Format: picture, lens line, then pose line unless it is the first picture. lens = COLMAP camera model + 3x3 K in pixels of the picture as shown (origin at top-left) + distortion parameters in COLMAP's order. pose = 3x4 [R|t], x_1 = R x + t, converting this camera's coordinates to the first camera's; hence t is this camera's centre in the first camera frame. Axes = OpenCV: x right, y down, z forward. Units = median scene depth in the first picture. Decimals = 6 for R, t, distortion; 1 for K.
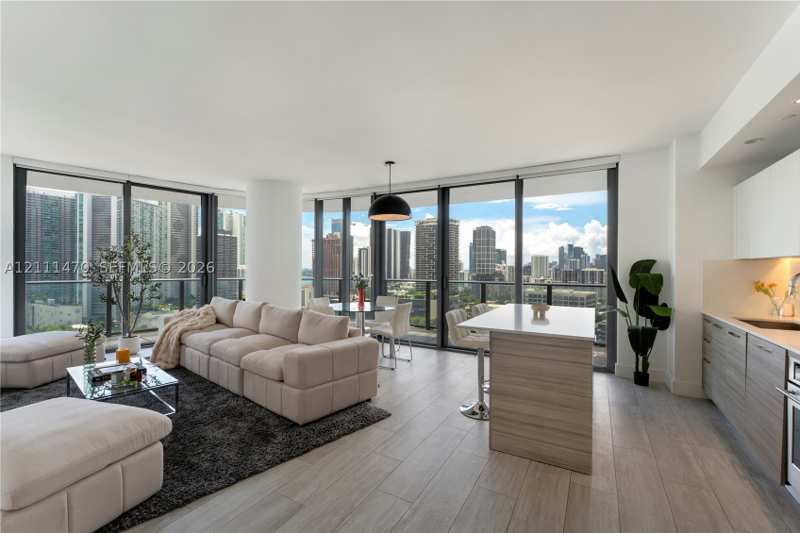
lens RADIAL K [[345.6, 0, 400.0], [0, 345.6, 266.5], [0, 0, 1]] dist [0.001238, 0.000287]
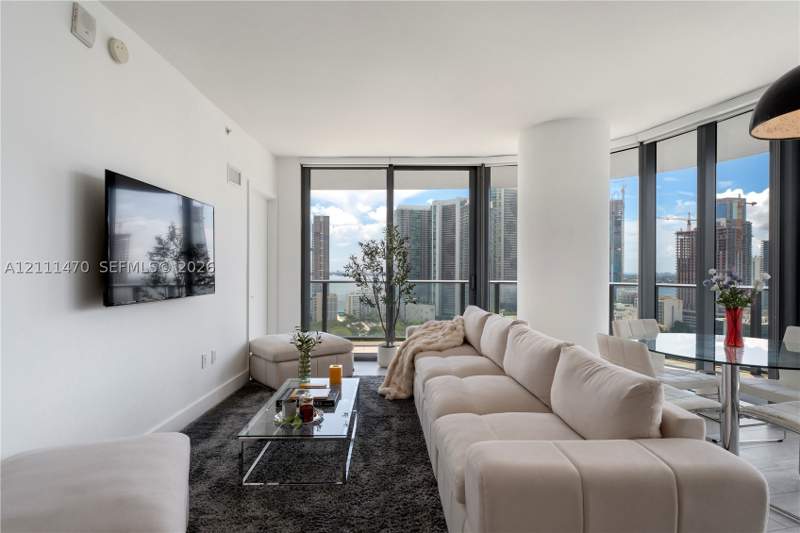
lens RADIAL K [[419.3, 0, 396.9], [0, 419.3, 269.9], [0, 0, 1]] dist [0.002069, 0.001306]
pose [[0.670295, -0.003375, -0.742087, -0.002299], [0.002882, 0.999994, -0.001945, 0.017906], [0.742089, -0.000835, 0.670300, 0.341859]]
